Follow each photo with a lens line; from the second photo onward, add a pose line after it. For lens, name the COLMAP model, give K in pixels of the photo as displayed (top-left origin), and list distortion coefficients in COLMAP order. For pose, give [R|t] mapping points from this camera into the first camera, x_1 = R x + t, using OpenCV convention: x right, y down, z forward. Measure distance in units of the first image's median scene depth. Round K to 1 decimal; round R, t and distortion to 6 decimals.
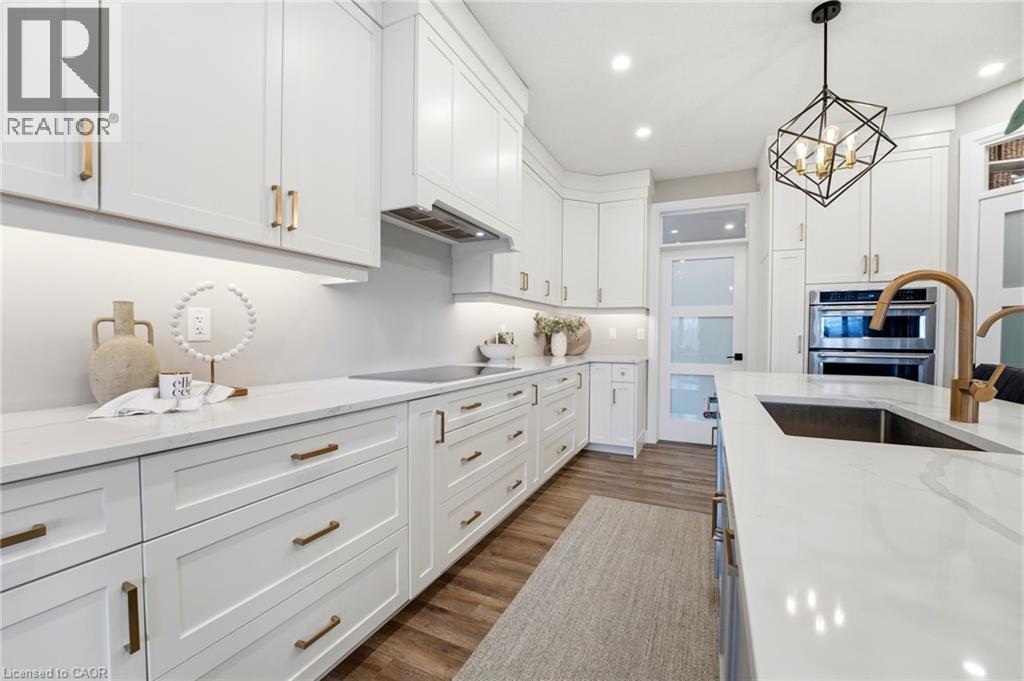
lens RADIAL K [[410.3, 0, 516.0], [0, 410.3, 340.8], [0, 0, 1]] dist [-0.023153, 0.000320]
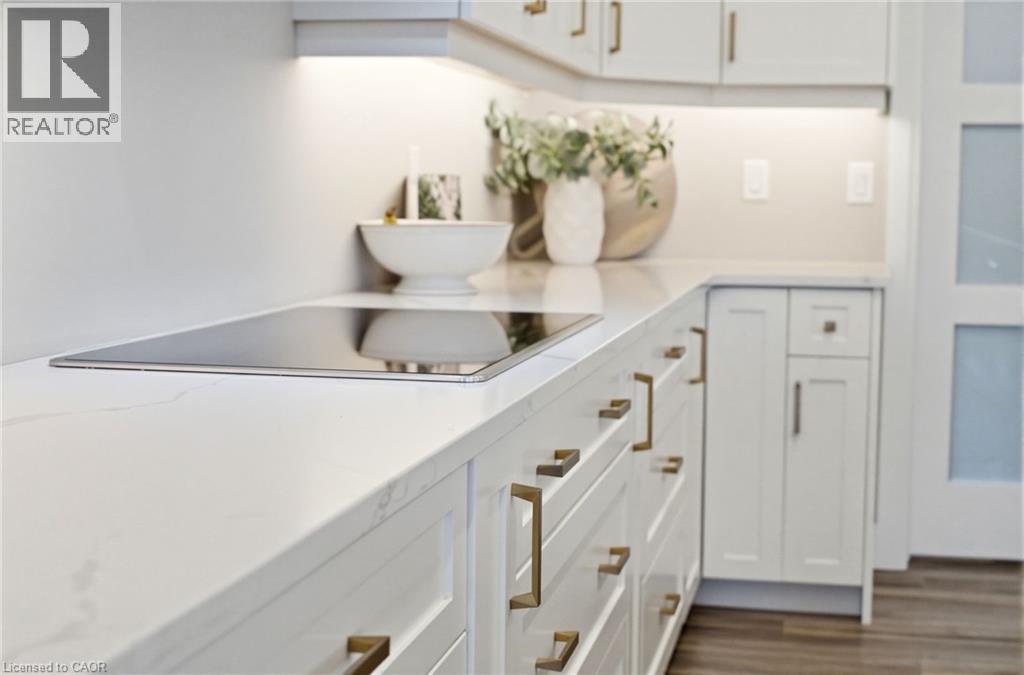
lens RADIAL K [[1557.3, 0, 508.3], [0, 1557.3, 341.2], [0, 0, 1]] dist [0.077680, 0.000000]
pose [[0.975767, -0.015535, 0.218260, -0.217378], [-0.004494, 0.995843, 0.090972, -0.006379], [-0.218766, -0.089749, 0.971641, 0.020362]]
